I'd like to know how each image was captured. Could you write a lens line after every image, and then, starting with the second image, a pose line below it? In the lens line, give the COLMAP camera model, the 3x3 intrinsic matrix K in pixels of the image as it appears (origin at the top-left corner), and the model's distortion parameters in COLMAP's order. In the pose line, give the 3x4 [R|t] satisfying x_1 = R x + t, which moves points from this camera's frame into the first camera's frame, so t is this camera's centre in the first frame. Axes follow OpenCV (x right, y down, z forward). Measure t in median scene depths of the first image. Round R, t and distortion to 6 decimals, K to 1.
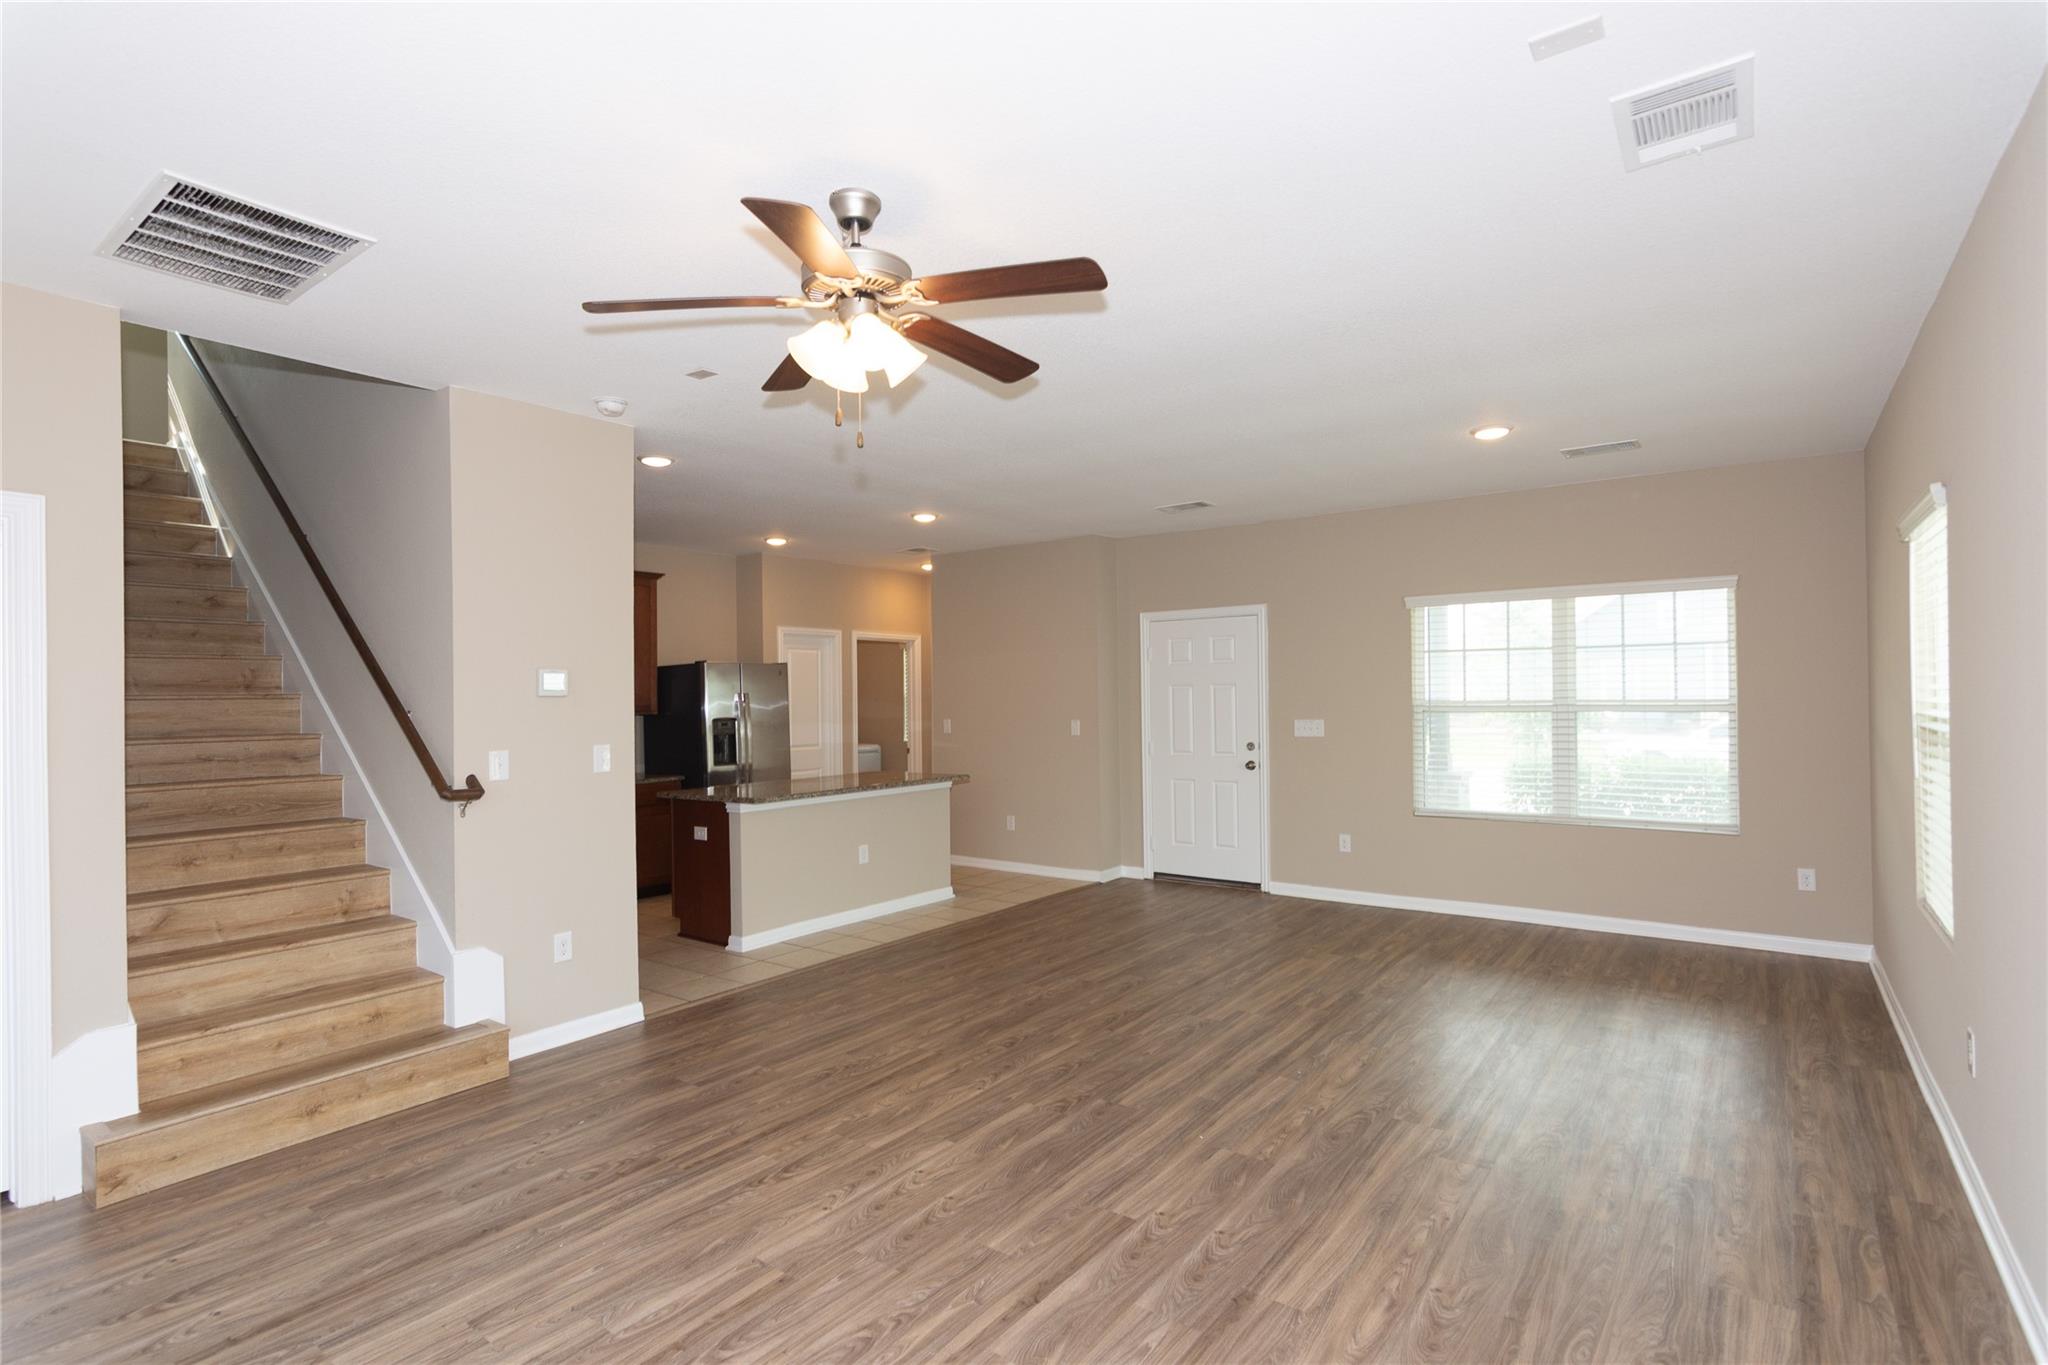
lens RADIAL K [[985.2, 0, 1021.2], [0, 985.2, 688.5], [0, 0, 1]] dist [-0.000098, 0.000430]
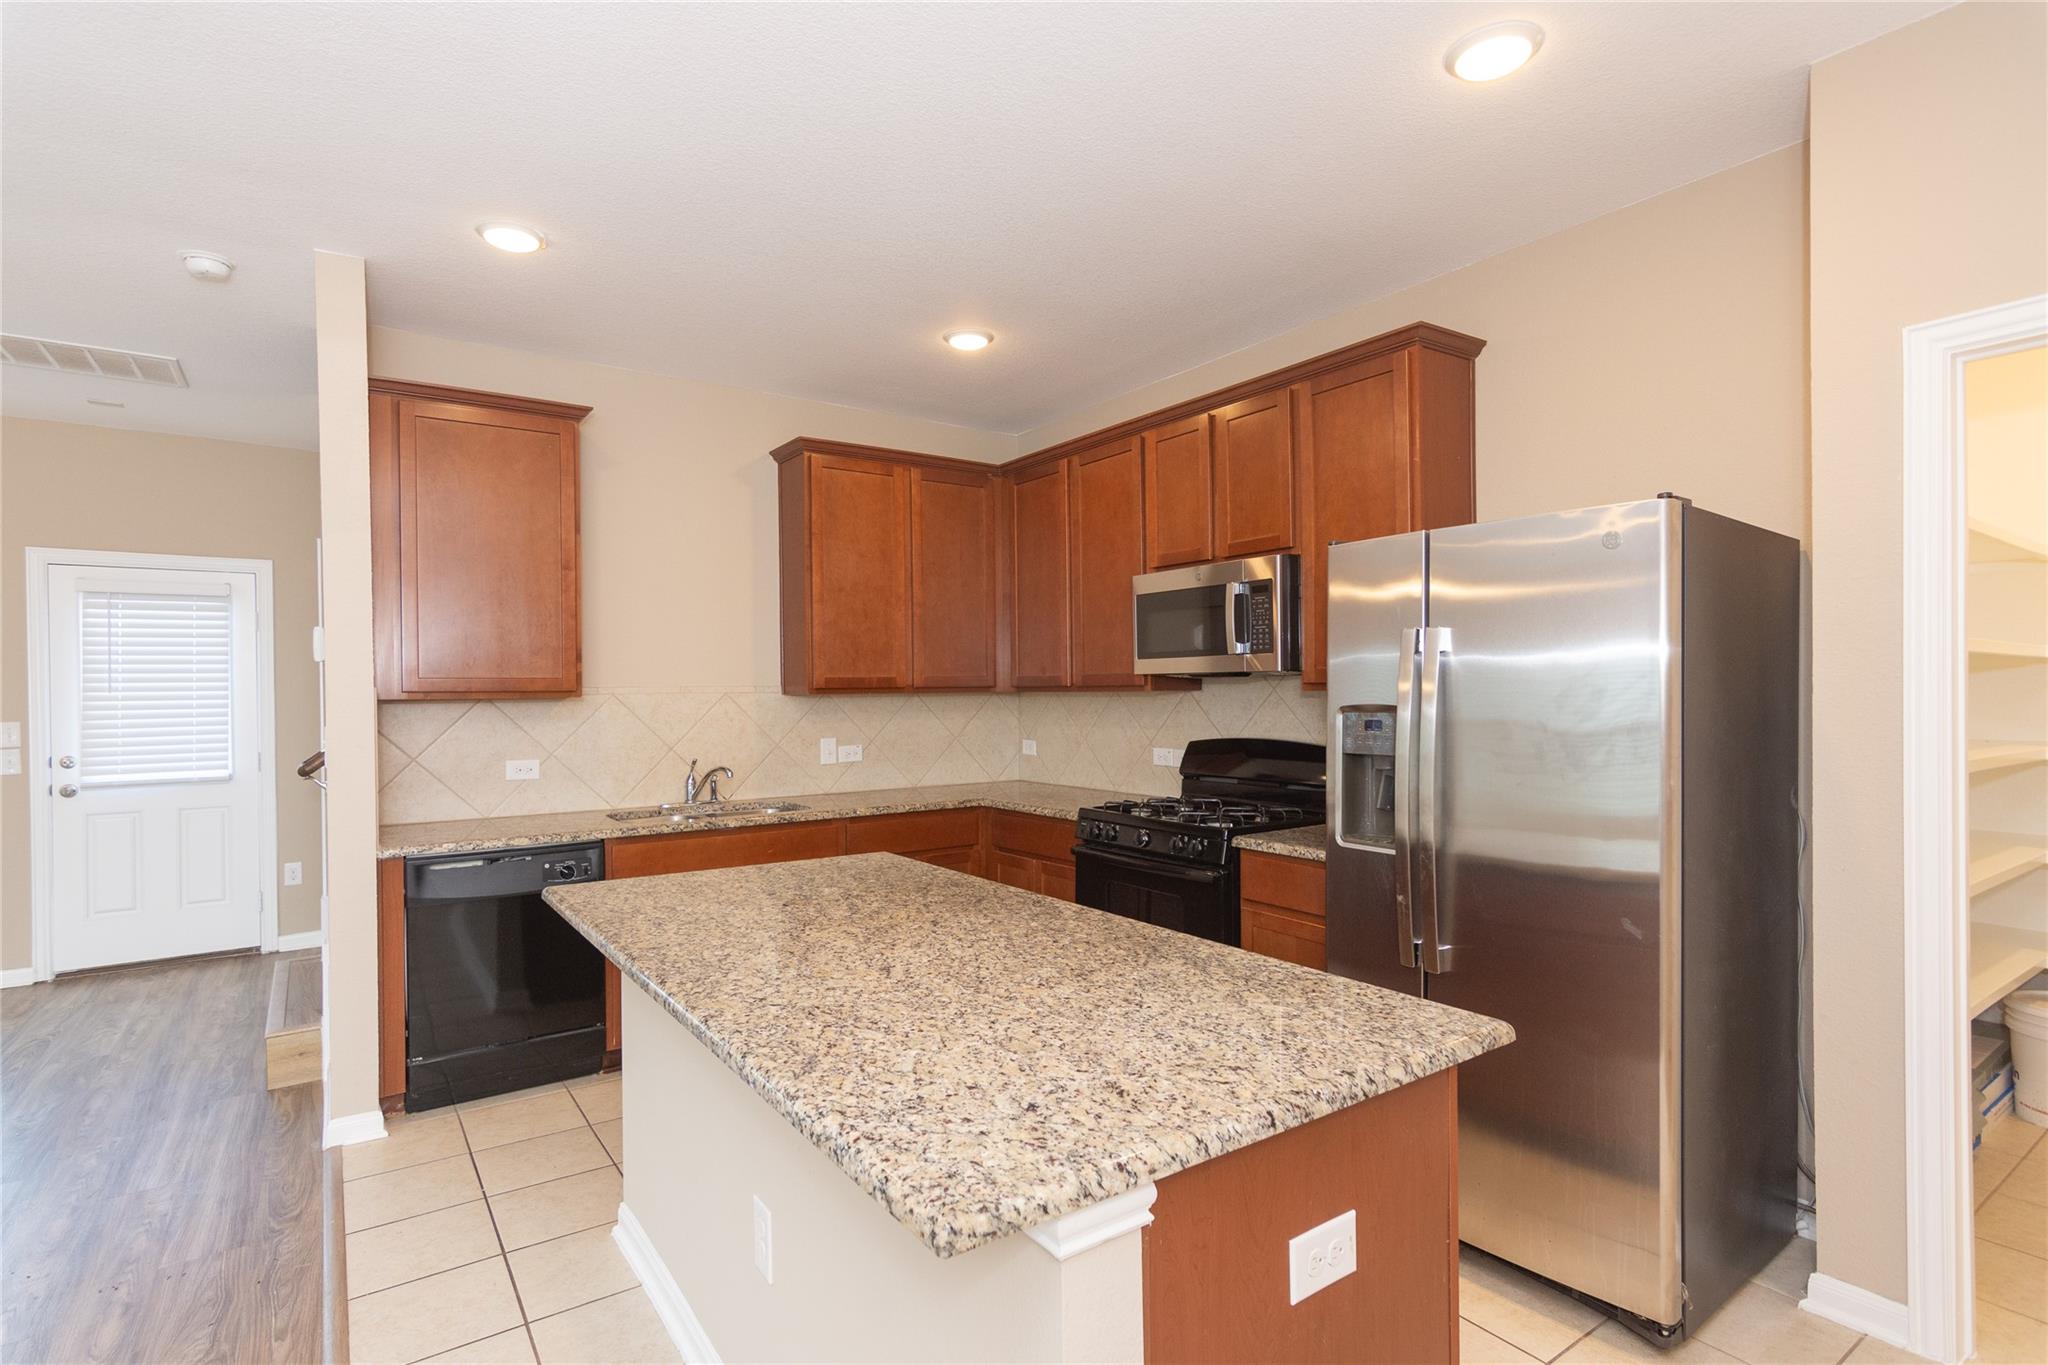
lens RADIAL K [[997.6, 0, 1021.5], [0, 997.6, 691.3], [0, 0, 1]] dist [-0.000123, 0.001508]
pose [[-0.315262, 0.021370, -0.948764, 0.127531], [0.022599, 0.999632, 0.015007, 0.038092], [0.948736, -0.016710, -0.315628, 2.160303]]
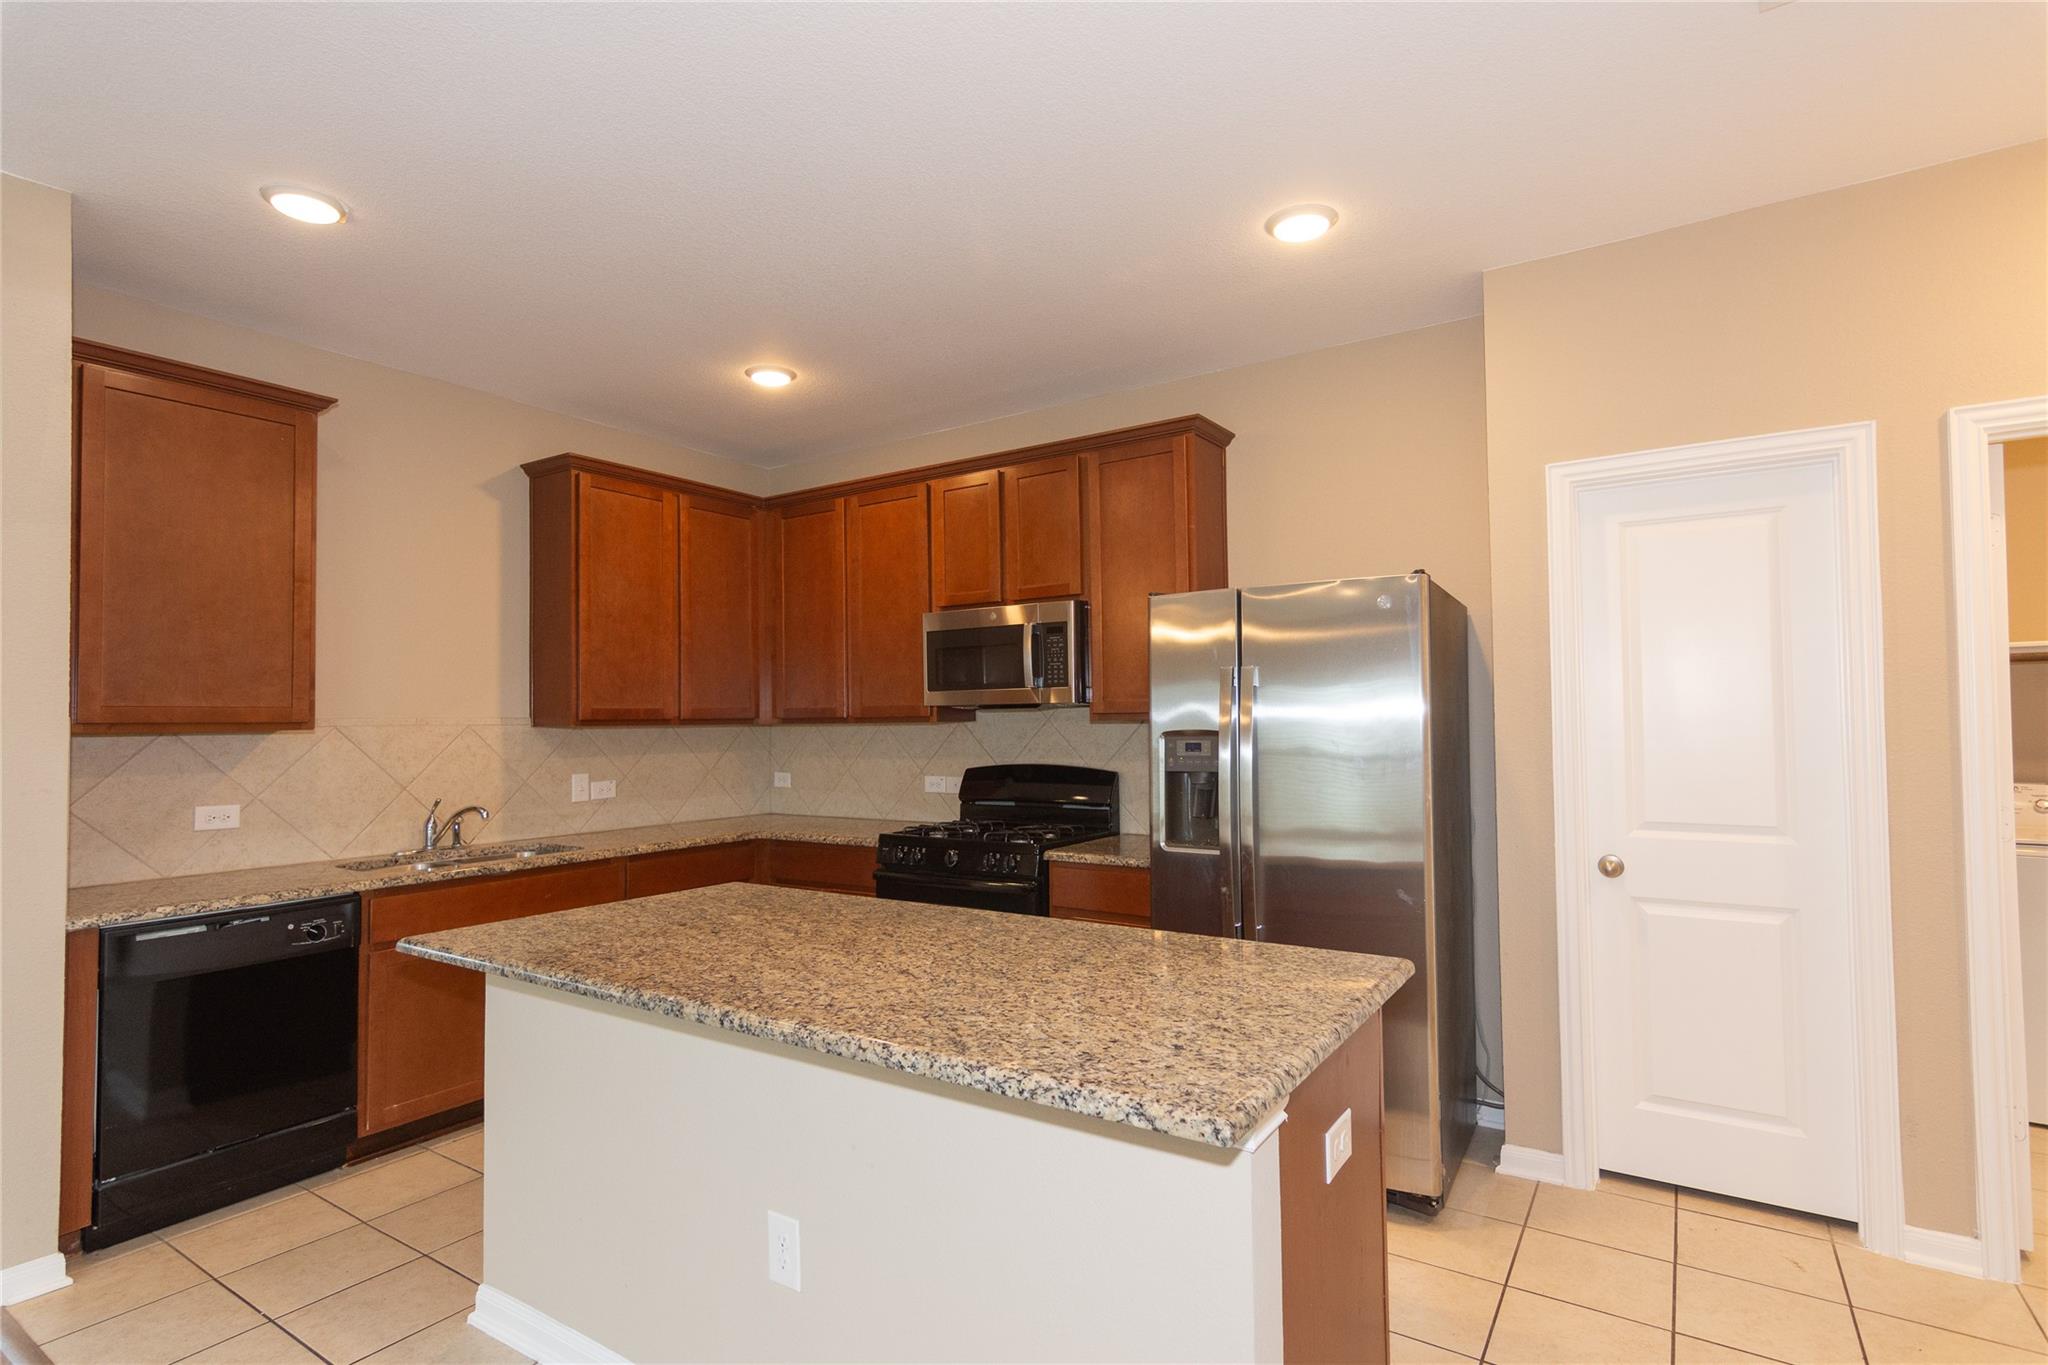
lens RADIAL K [[997.6, 0, 1021.5], [0, 997.6, 691.3], [0, 0, 1]] dist [-0.000123, 0.001508]
pose [[0.054179, -0.015396, -0.998413, 0.220093], [0.019583, 0.999705, -0.014354, 0.040459], [0.998339, -0.018775, 0.054464, 1.975029]]
